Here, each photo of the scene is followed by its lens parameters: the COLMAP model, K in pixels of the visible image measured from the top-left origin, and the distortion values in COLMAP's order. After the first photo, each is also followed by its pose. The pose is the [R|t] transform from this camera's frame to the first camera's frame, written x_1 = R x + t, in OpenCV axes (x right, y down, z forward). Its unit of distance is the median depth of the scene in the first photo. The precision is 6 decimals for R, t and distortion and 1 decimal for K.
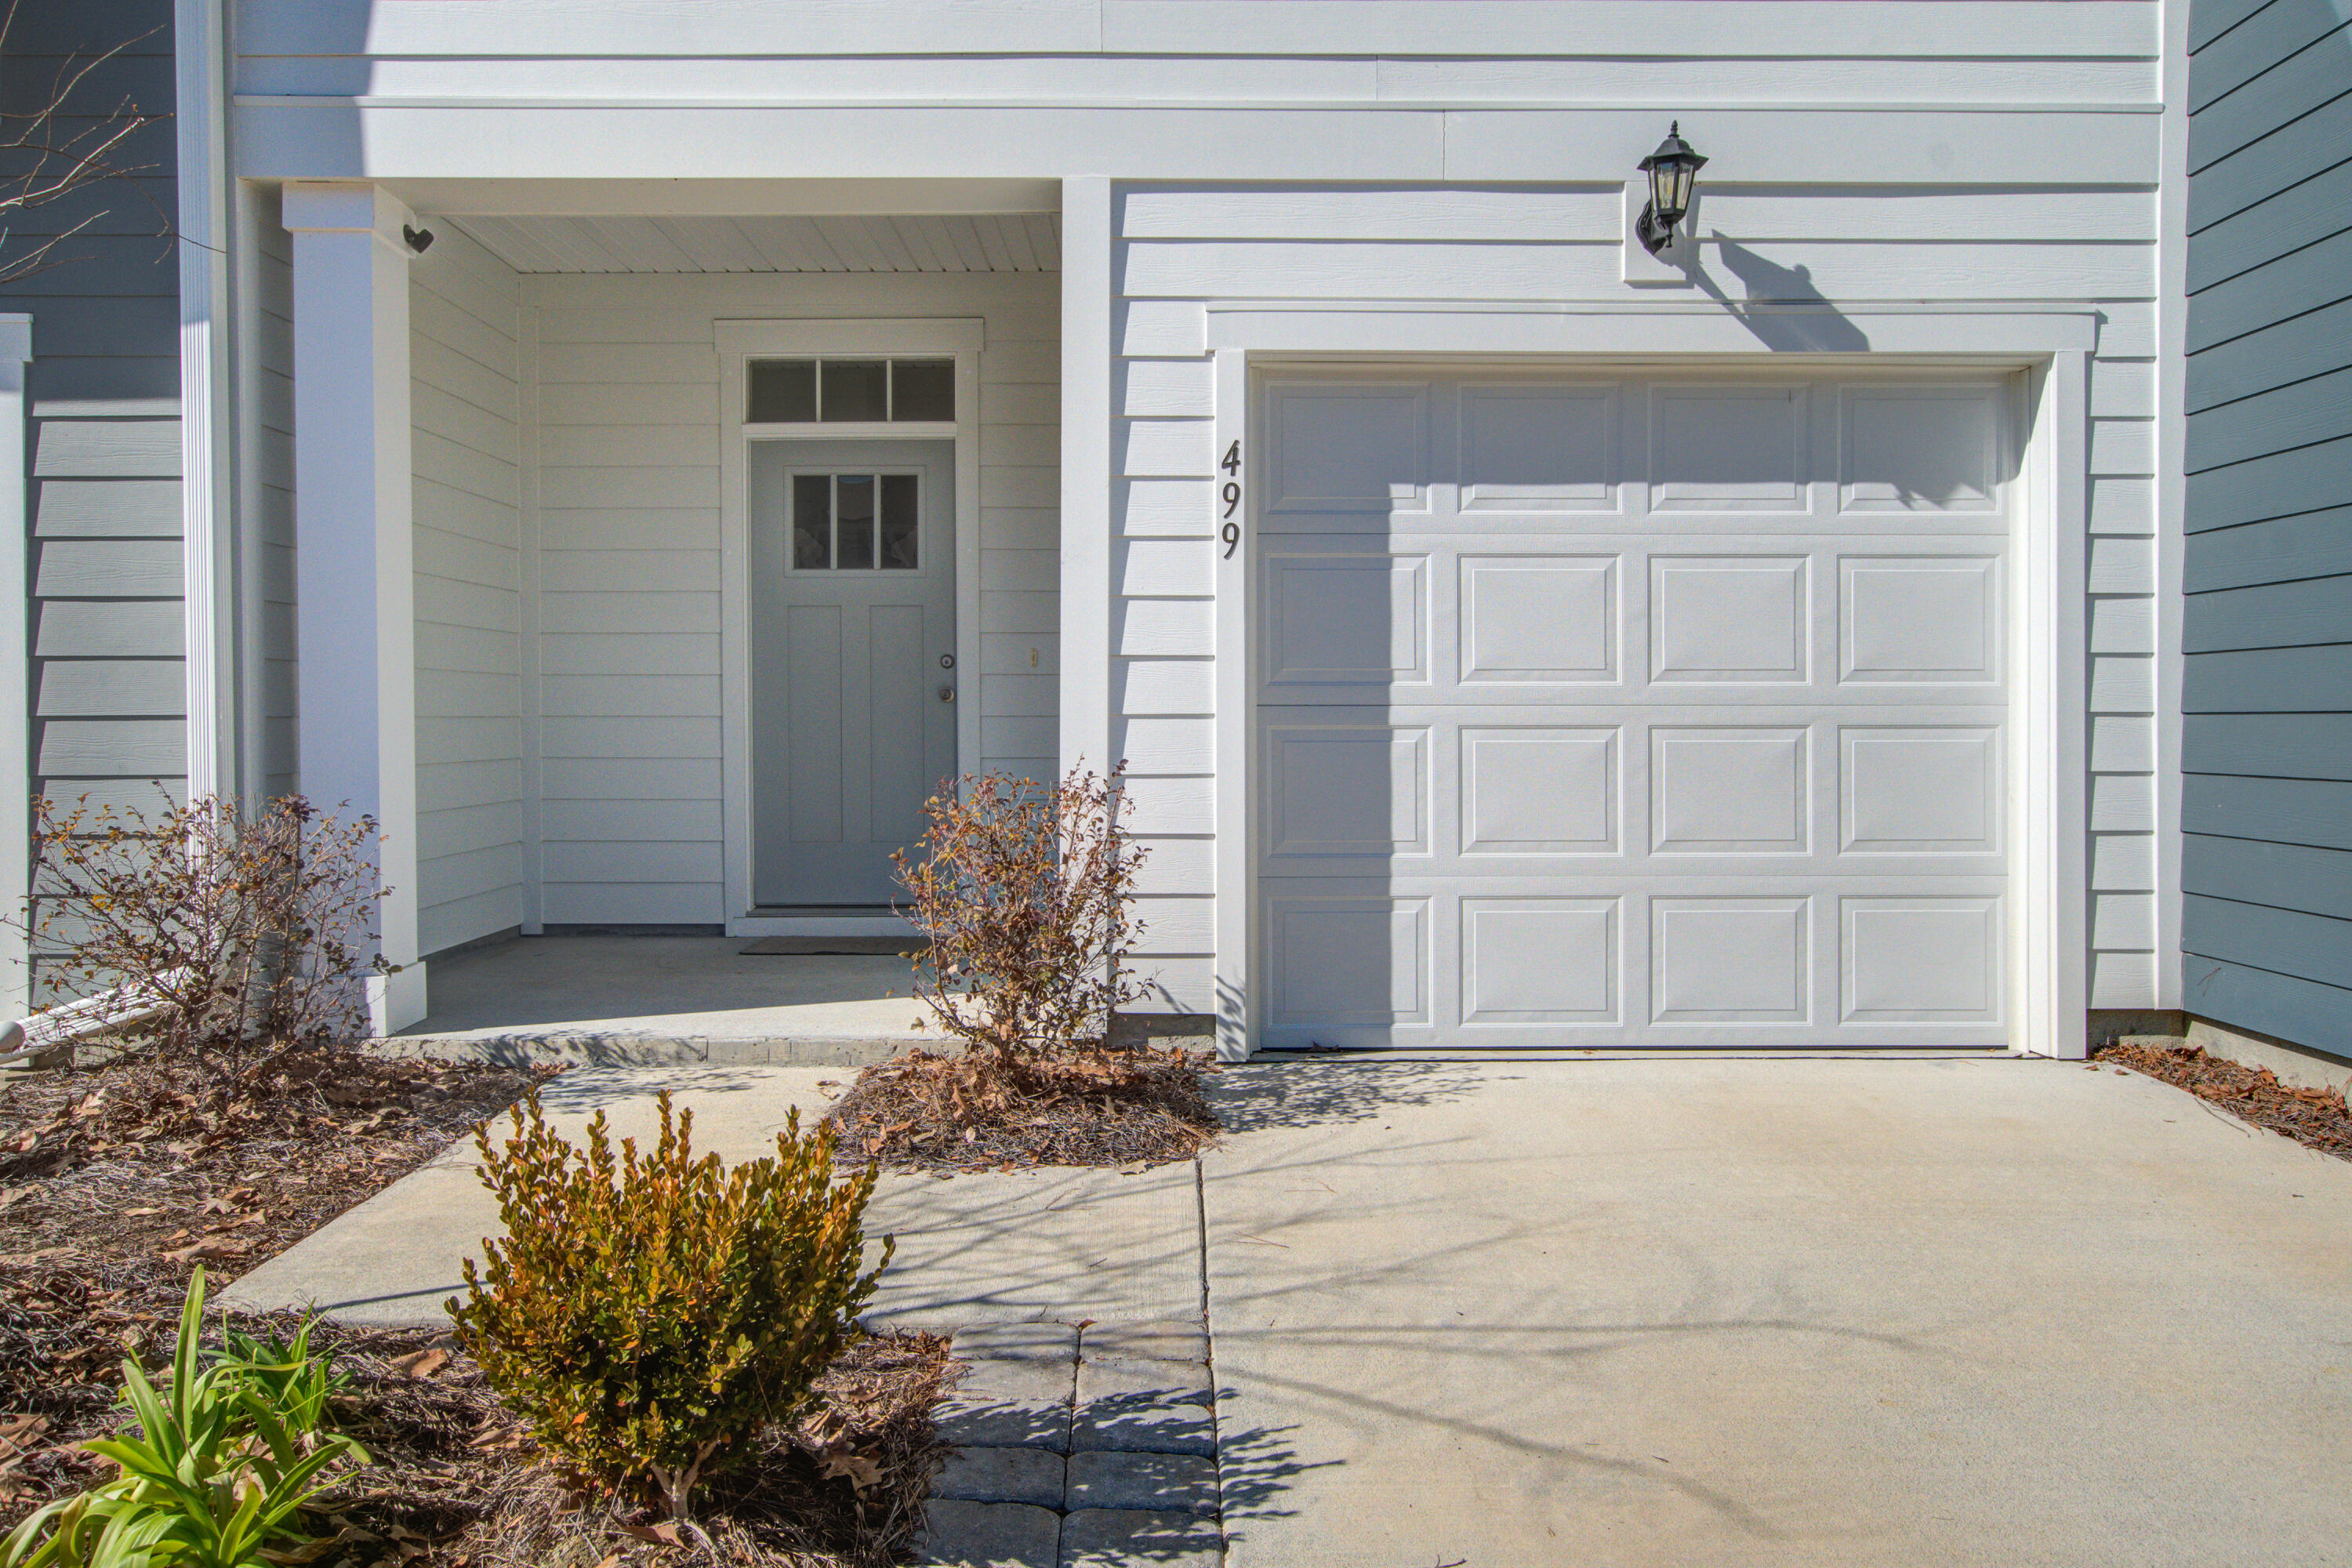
lens RADIAL K [[1664.6, 0, 1160.4], [0, 1664.6, 740.8], [0, 0, 1]] dist [0.012279, 0.001807]
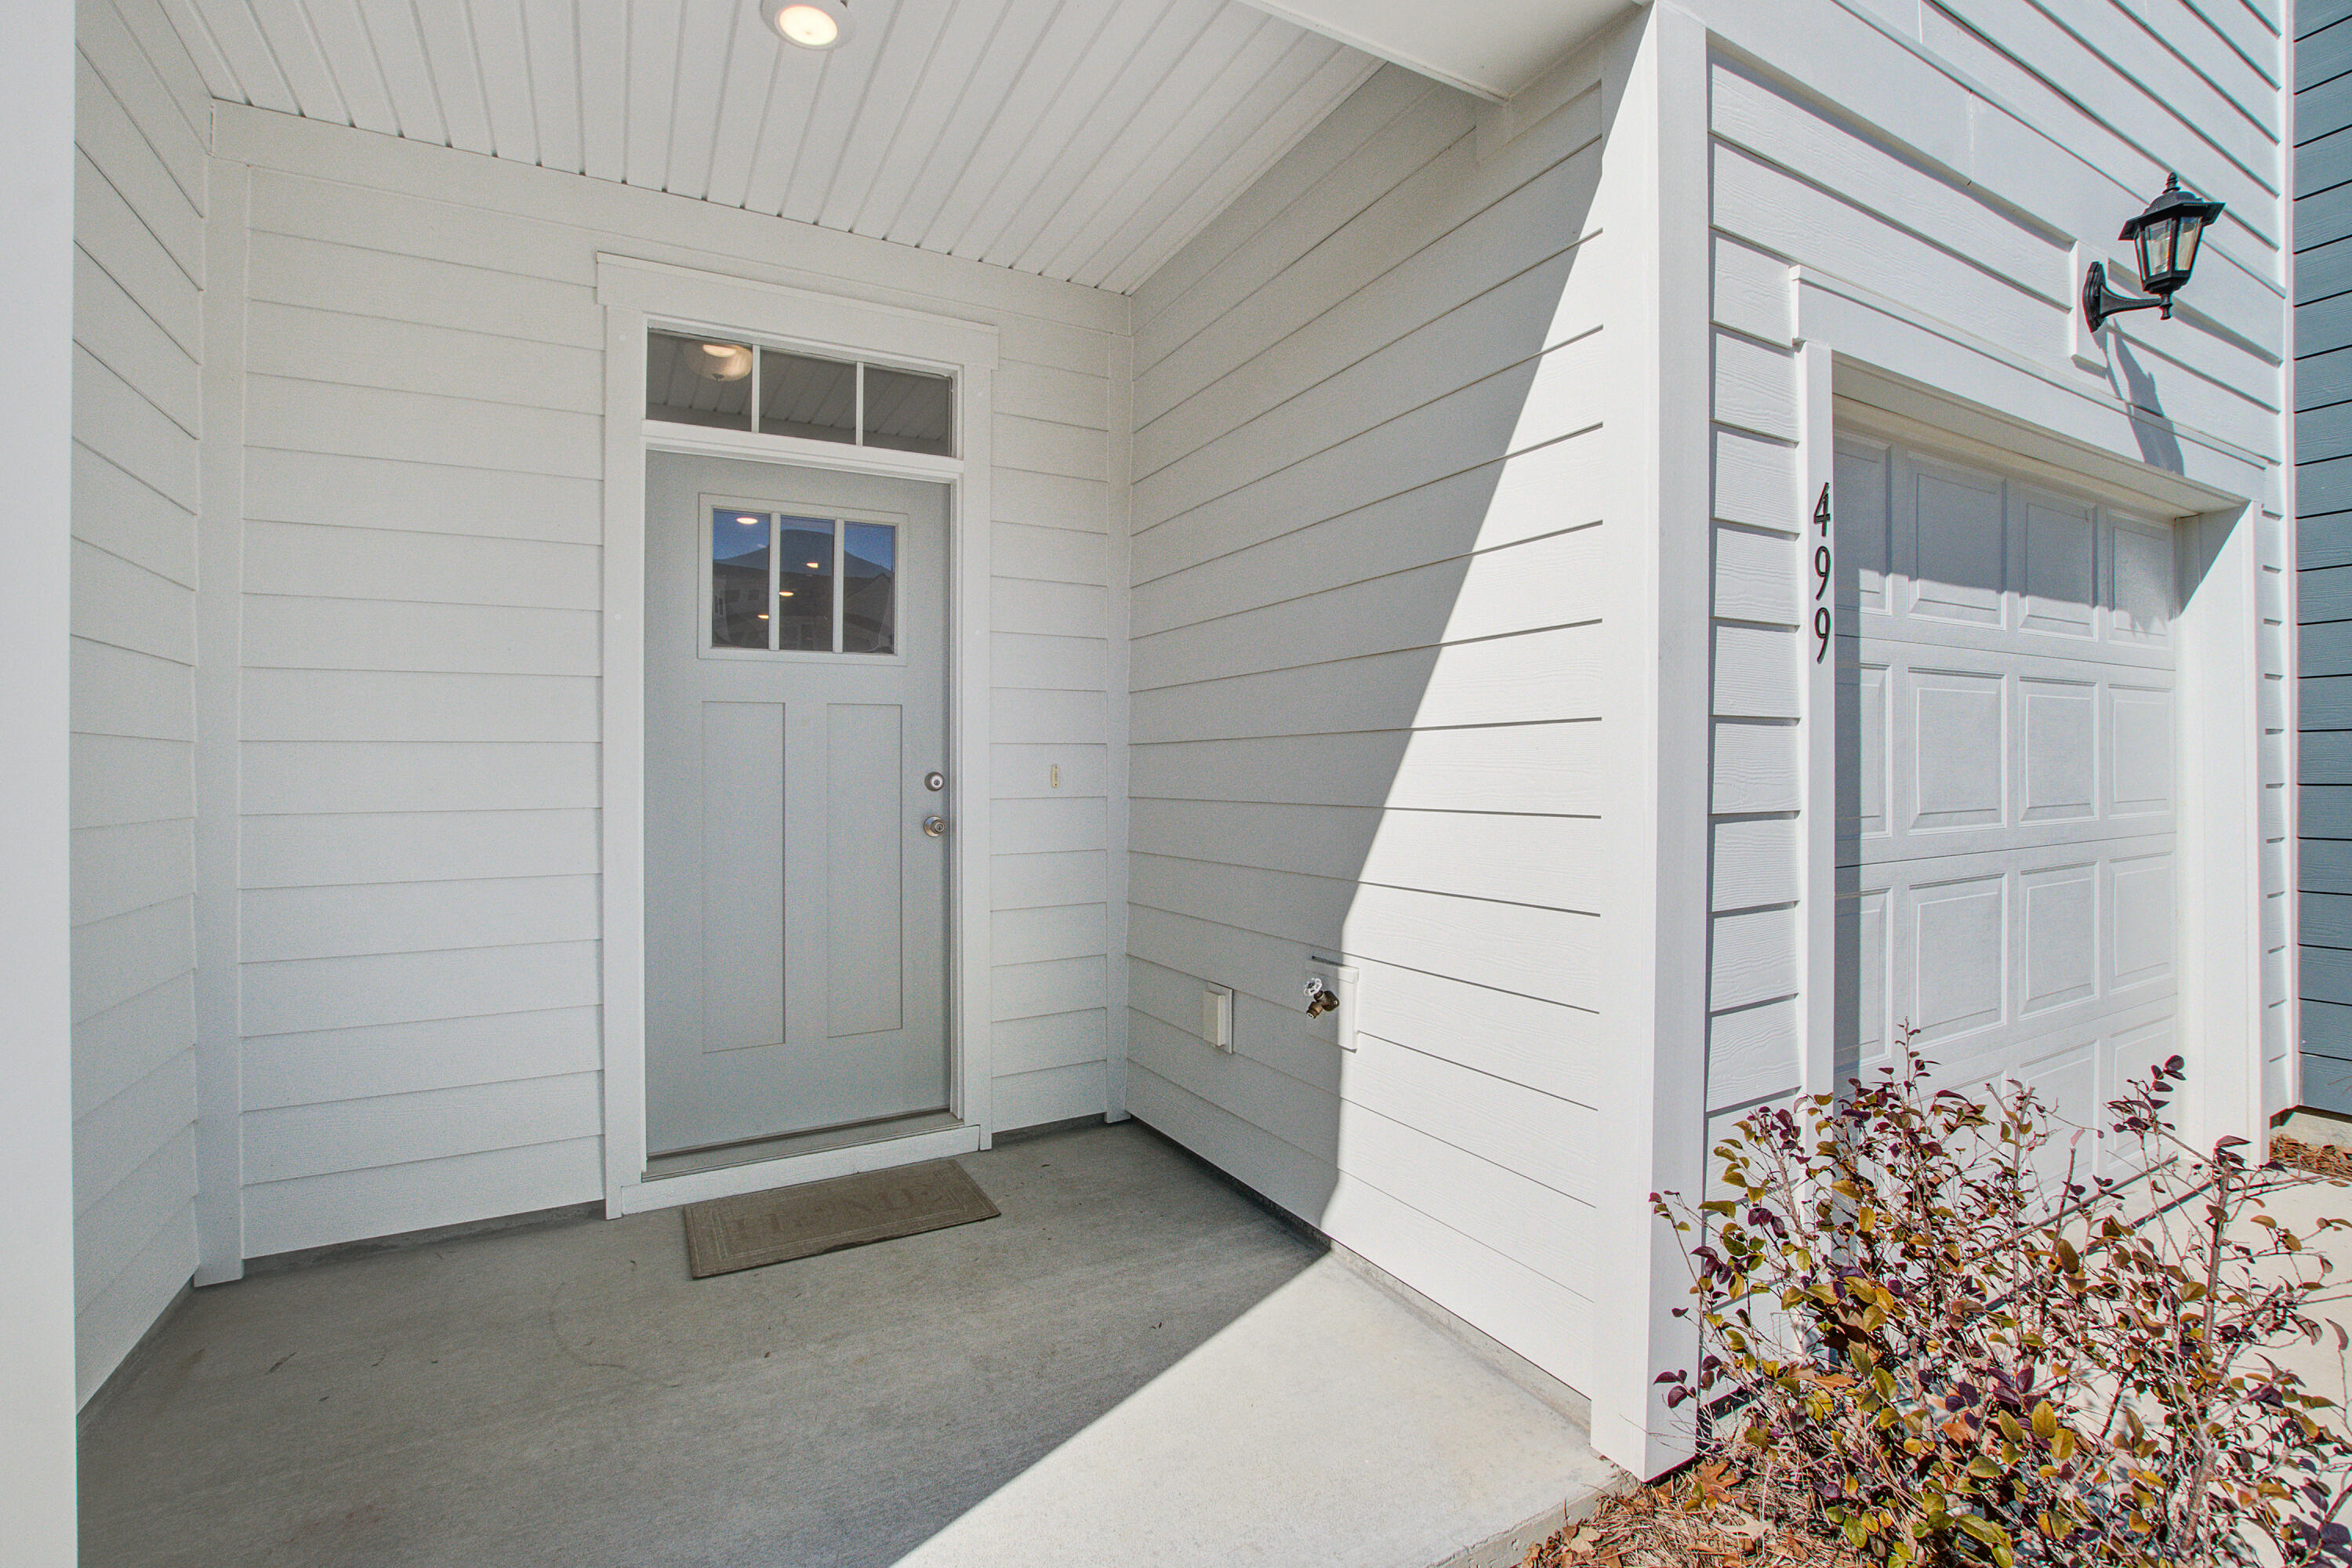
lens RADIAL K [[1065.0, 0, 1179.8], [0, 1065.0, 764.3], [0, 0, 1]] dist [-0.018743, 0.006295]
pose [[0.867557, -0.006659, 0.497294, -0.378525], [0.015529, 0.999785, -0.013704, -0.066021], [-0.497096, 0.019612, 0.867474, 0.752511]]
